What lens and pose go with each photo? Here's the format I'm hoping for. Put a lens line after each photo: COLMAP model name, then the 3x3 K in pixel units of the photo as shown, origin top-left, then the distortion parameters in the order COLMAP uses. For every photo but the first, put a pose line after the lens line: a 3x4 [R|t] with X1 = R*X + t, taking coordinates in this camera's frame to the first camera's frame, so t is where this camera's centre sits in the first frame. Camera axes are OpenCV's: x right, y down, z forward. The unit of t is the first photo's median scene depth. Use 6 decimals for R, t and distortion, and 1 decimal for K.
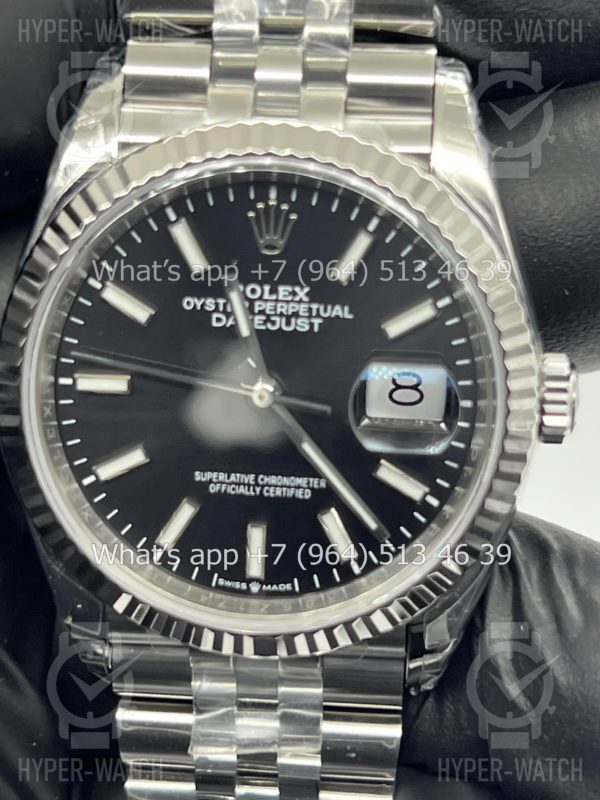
lens RADIAL K [[1805.1, 0, 294.6], [0, 1805.1, 405.6], [0, 0, 1]] dist [0.198246, 0.000000]
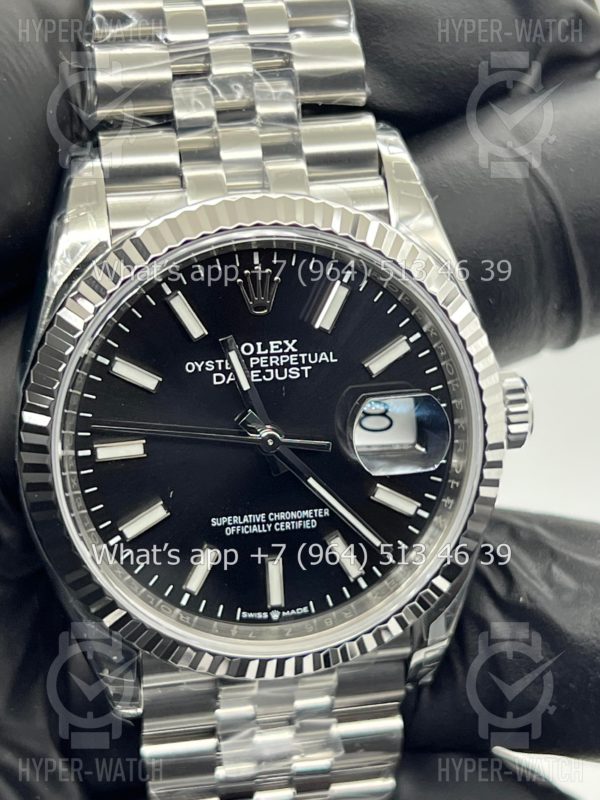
lens RADIAL K [[1805.1, 0, 284.8], [0, 1805.1, 400.1], [0, 0, 1]] dist [0.198246, 0.000000]
pose [[0.967863, -0.131637, 0.214274, -0.239651], [0.133453, 0.991037, 0.006031, -0.035577], [-0.213148, 0.022758, 0.976755, -0.082406]]
